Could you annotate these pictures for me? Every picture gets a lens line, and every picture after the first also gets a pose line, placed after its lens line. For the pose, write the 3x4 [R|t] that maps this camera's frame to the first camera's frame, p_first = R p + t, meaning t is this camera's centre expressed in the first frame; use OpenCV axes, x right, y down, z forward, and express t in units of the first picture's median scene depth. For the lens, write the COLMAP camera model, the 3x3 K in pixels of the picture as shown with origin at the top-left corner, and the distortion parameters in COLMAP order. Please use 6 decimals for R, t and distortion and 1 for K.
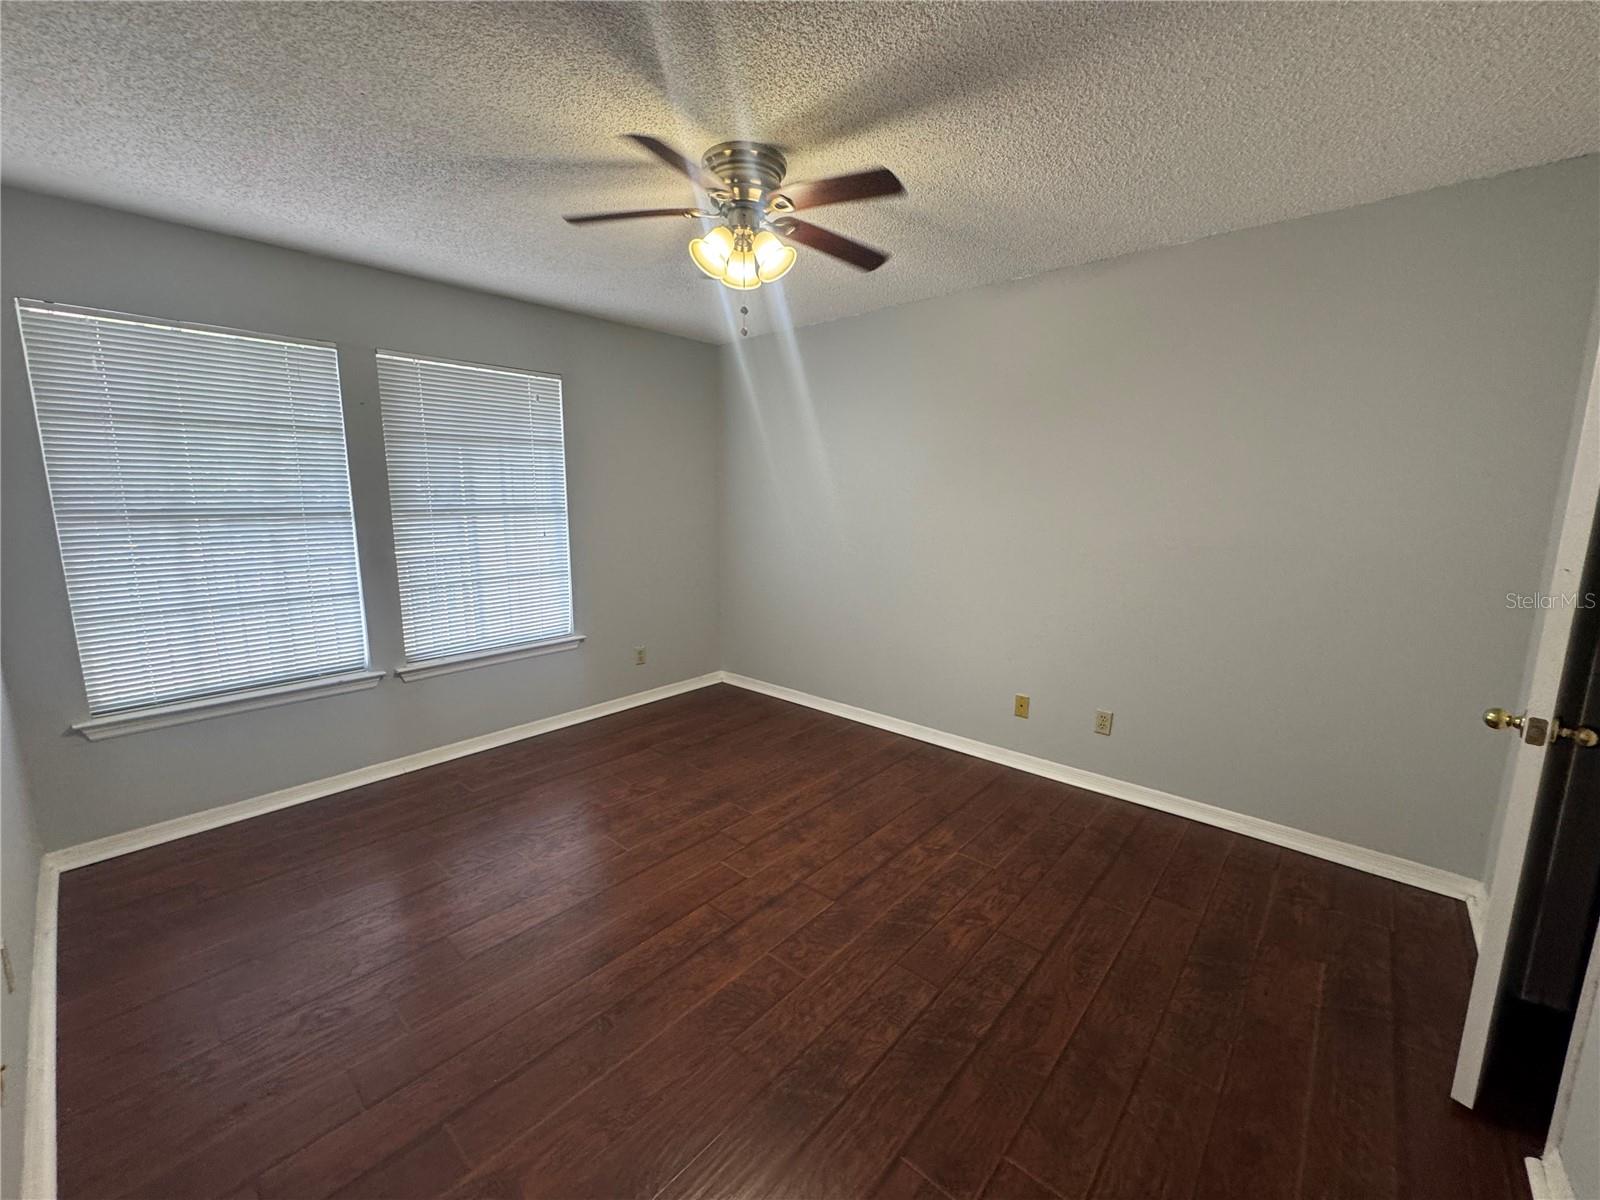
lens RADIAL K [[647.9, 0, 802.7], [0, 647.9, 596.6], [0, 0, 1]] dist [0.000526, -0.000313]
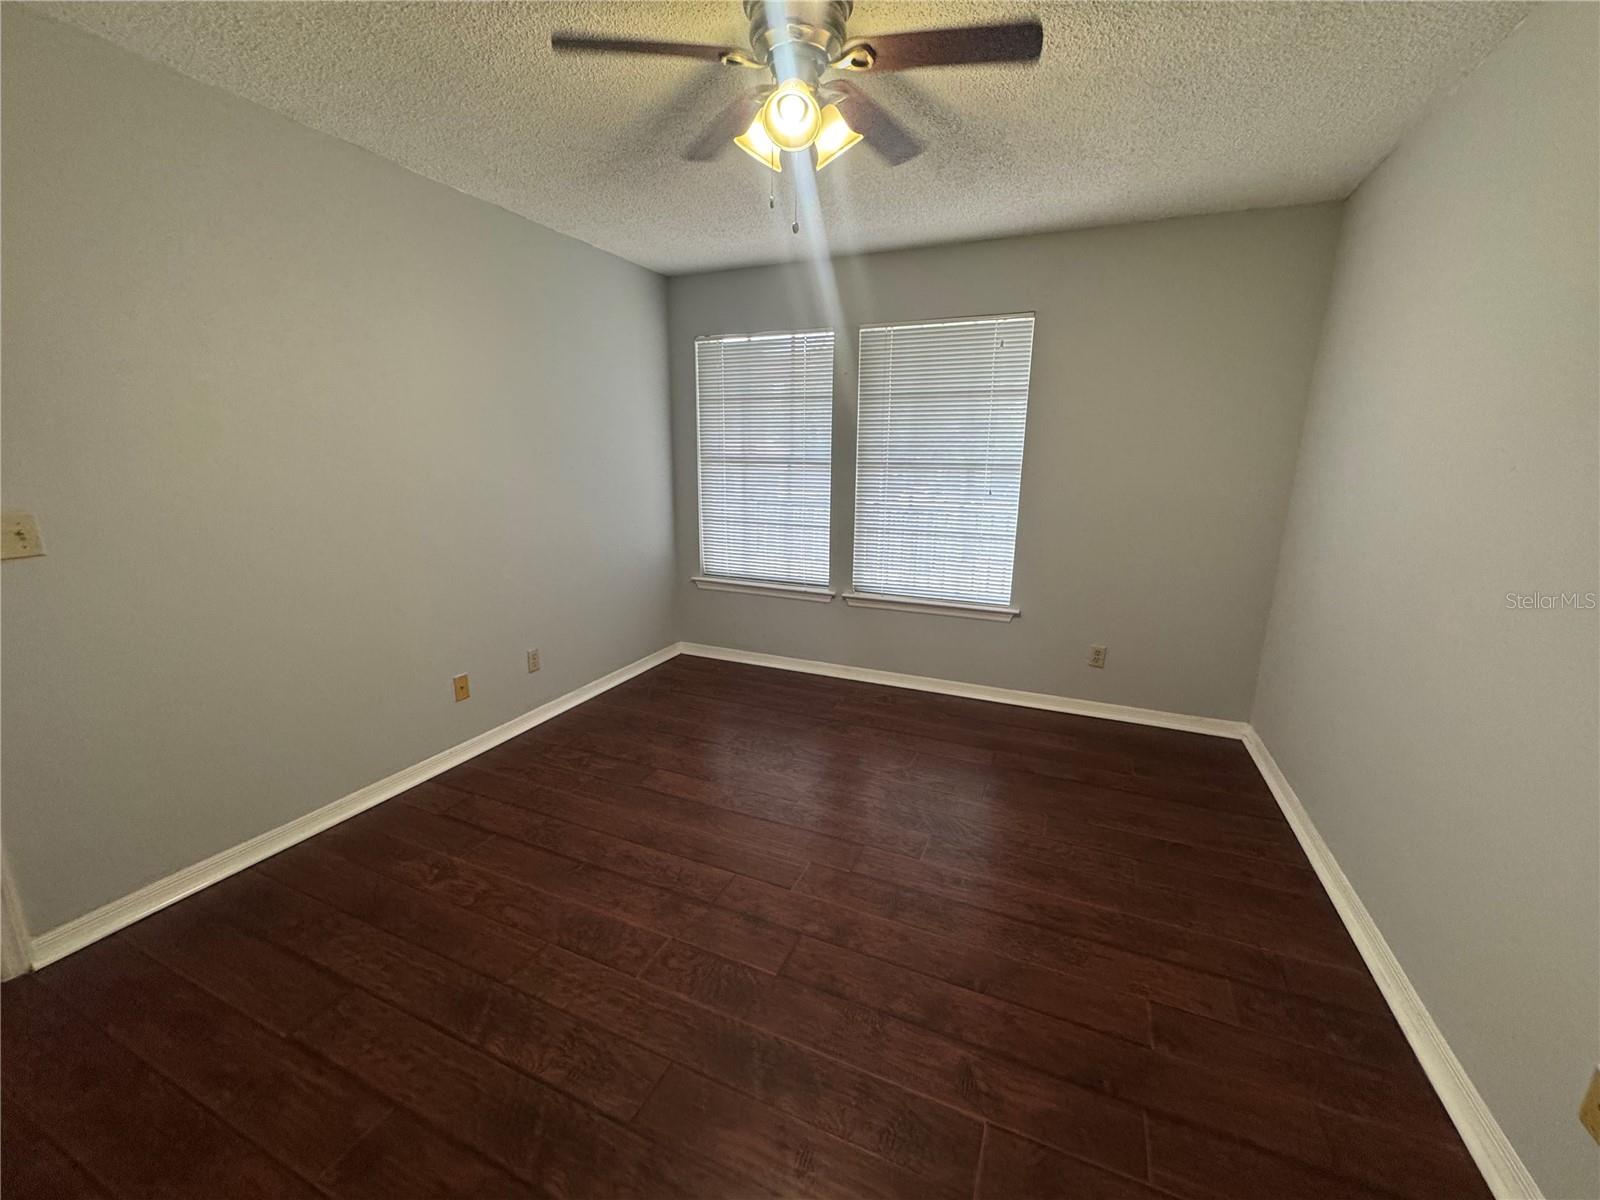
lens RADIAL K [[647.9, 0, 802.7], [0, 647.9, 596.6], [0, 0, 1]] dist [0.000526, -0.000313]
pose [[0.299130, 0.204792, -0.931977, 0.532524], [-0.161845, 0.973435, 0.161955, -0.073072], [0.940387, 0.102390, 0.324328, 0.575369]]
